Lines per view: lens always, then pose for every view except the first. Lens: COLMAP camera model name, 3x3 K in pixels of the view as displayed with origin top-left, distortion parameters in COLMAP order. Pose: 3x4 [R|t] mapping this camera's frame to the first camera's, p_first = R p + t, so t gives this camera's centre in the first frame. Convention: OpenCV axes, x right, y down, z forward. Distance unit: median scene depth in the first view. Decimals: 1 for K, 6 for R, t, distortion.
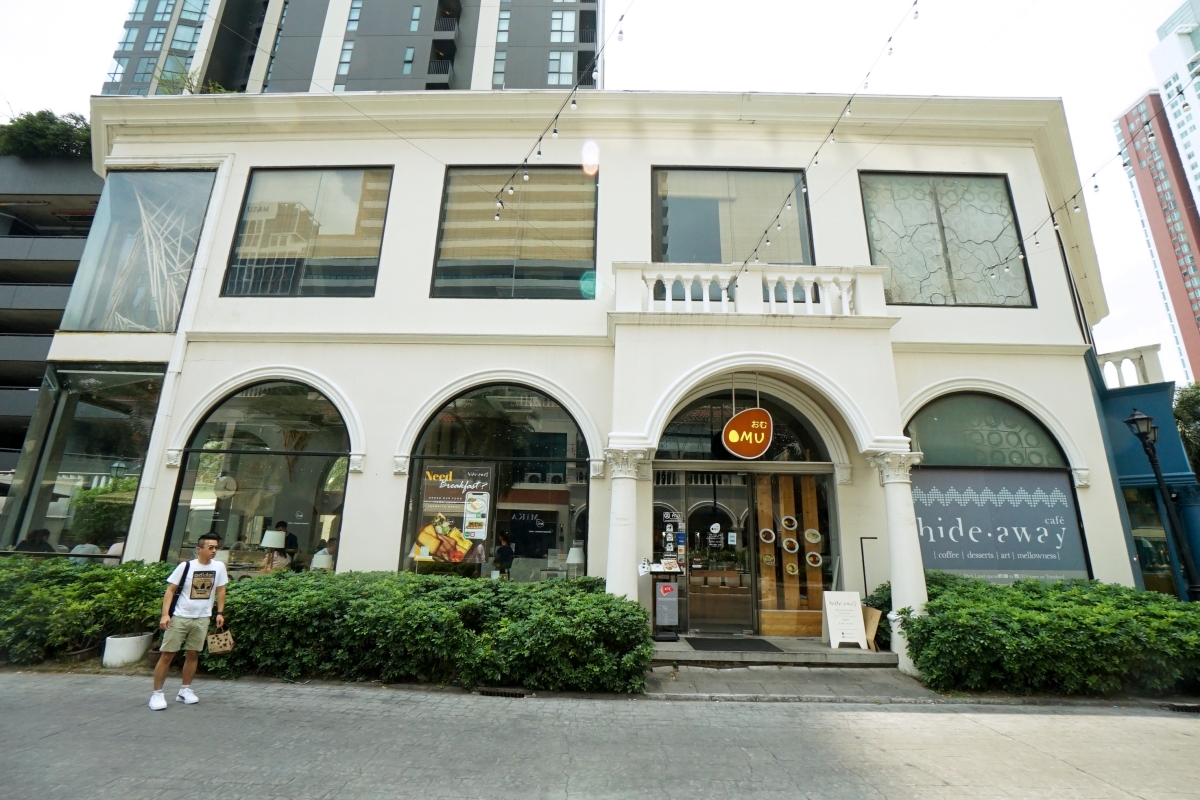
lens RADIAL K [[555.3, 0, 602.2], [0, 555.3, 373.2], [0, 0, 1]] dist [-0.066433, 0.029093]
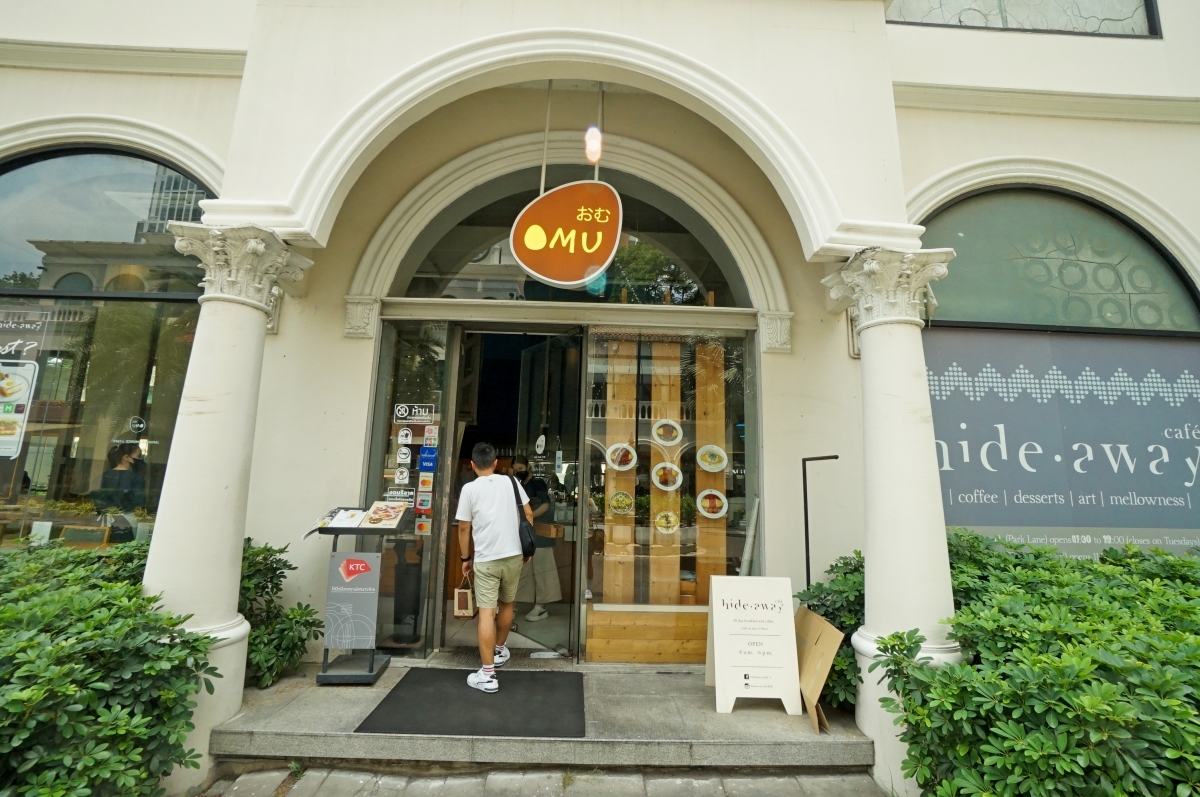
lens RADIAL K [[555.3, 0, 602.2], [0, 555.3, 371.7], [0, 0, 1]] dist [-0.066433, 0.029093]
pose [[0.998645, 0.011136, 0.050833, 0.269904], [-0.015764, 0.995673, 0.091581, 0.180993], [-0.049593, -0.092258, 0.994499, 0.532488]]
